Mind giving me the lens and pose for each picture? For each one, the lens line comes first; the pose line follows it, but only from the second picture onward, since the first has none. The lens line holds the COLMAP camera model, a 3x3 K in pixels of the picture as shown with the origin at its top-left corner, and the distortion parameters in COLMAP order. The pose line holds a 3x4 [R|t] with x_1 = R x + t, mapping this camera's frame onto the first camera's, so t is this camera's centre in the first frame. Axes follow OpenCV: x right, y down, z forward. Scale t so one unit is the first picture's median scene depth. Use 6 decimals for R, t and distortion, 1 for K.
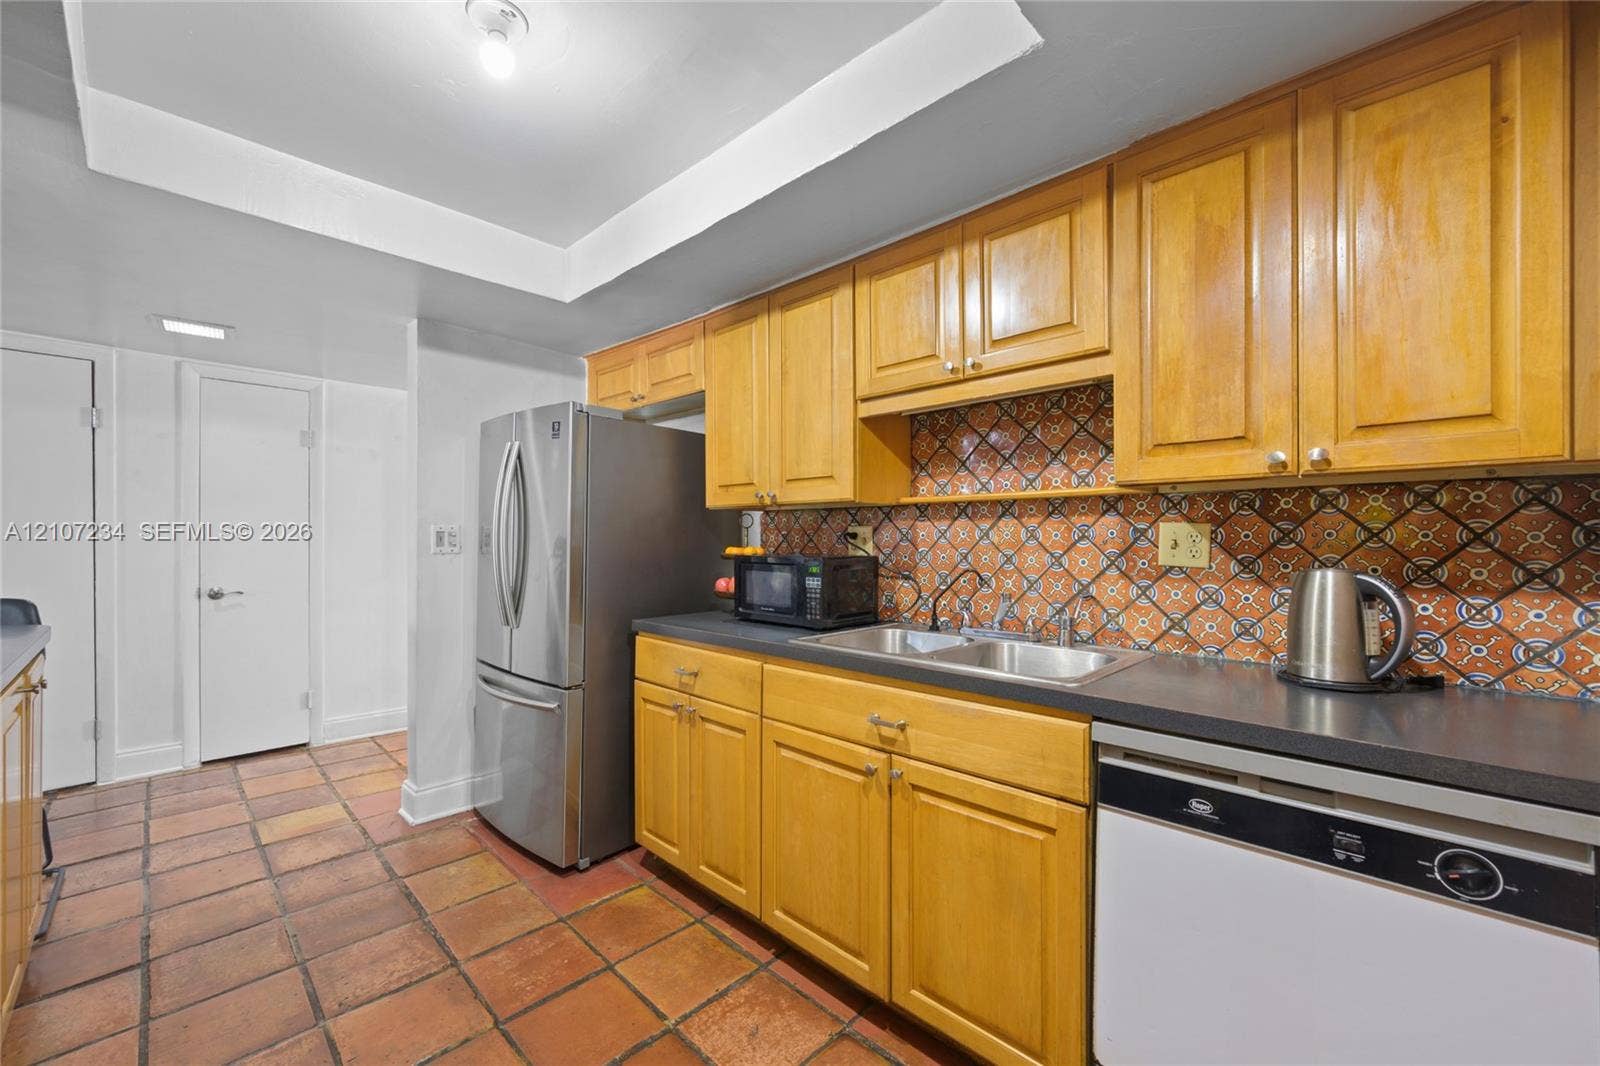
lens RADIAL K [[628.0, 0, 796.1], [0, 628.0, 541.3], [0, 0, 1]] dist [-0.002238, -0.000101]
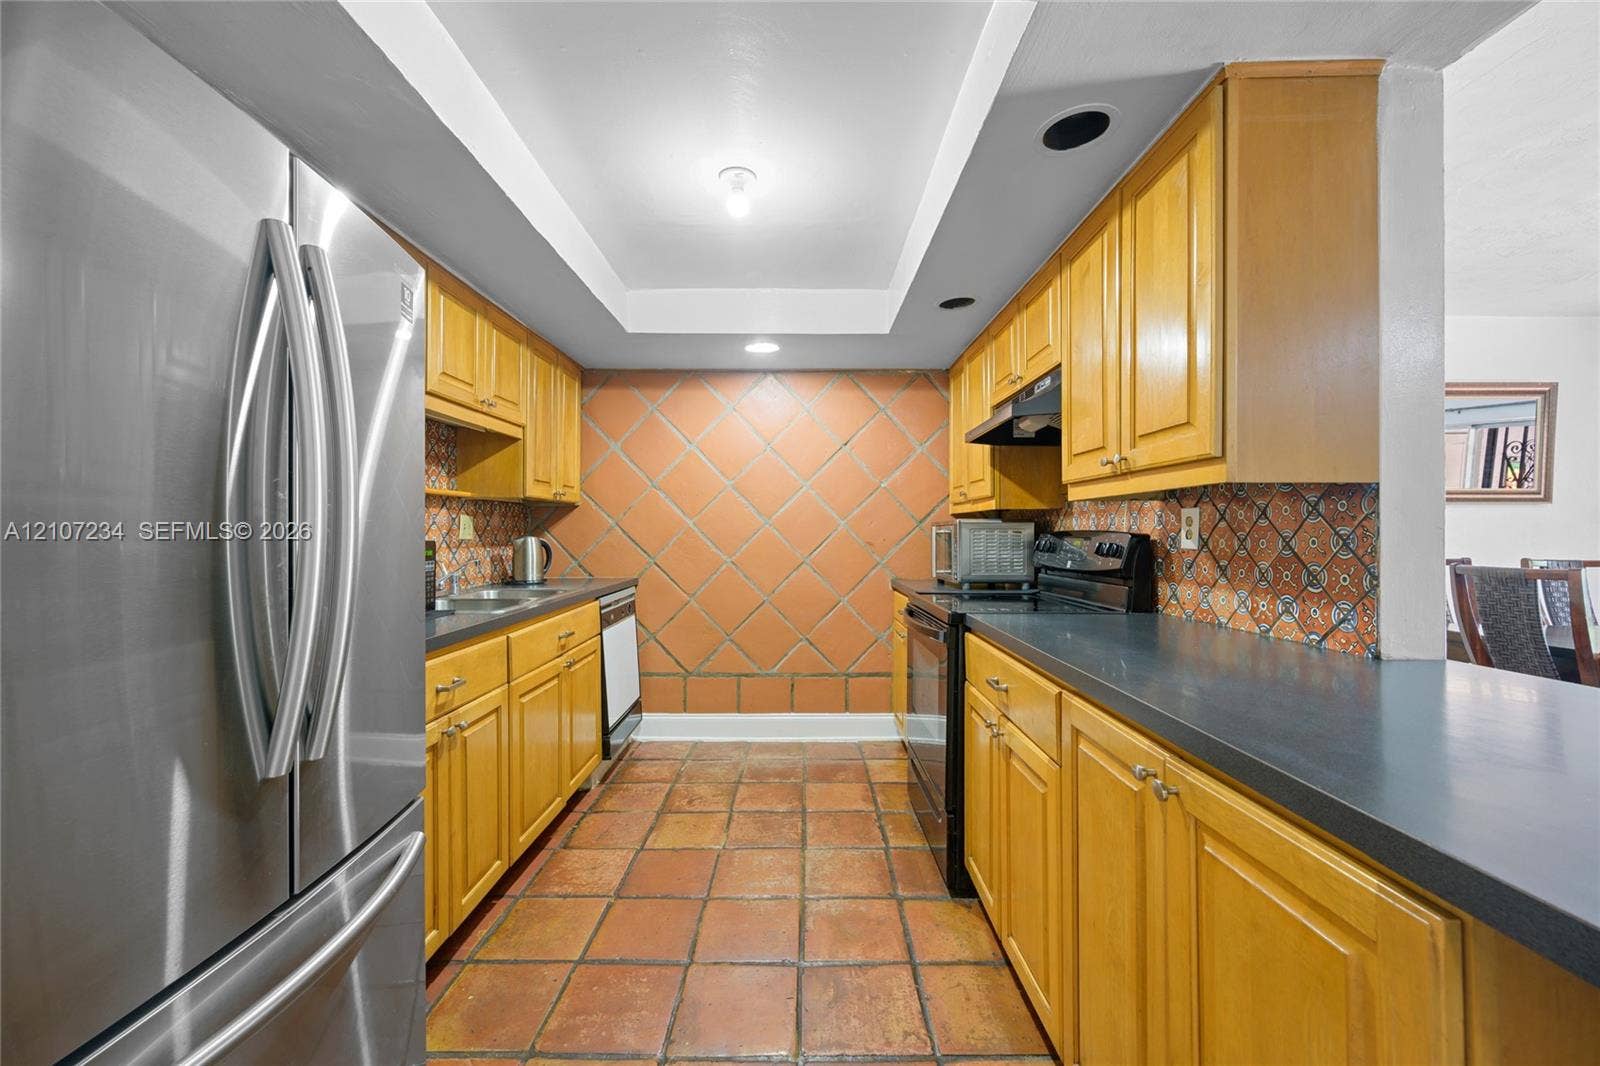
lens RADIAL K [[628.0, 0, 798.1], [0, 628.0, 530.7], [0, 0, 1]] dist [-0.002238, -0.000101]
pose [[-0.694091, -0.000686, 0.719887, -1.267105], [0.001485, 0.999996, 0.002385, 0.010631], [-0.719886, 0.002725, -0.694087, 1.474119]]
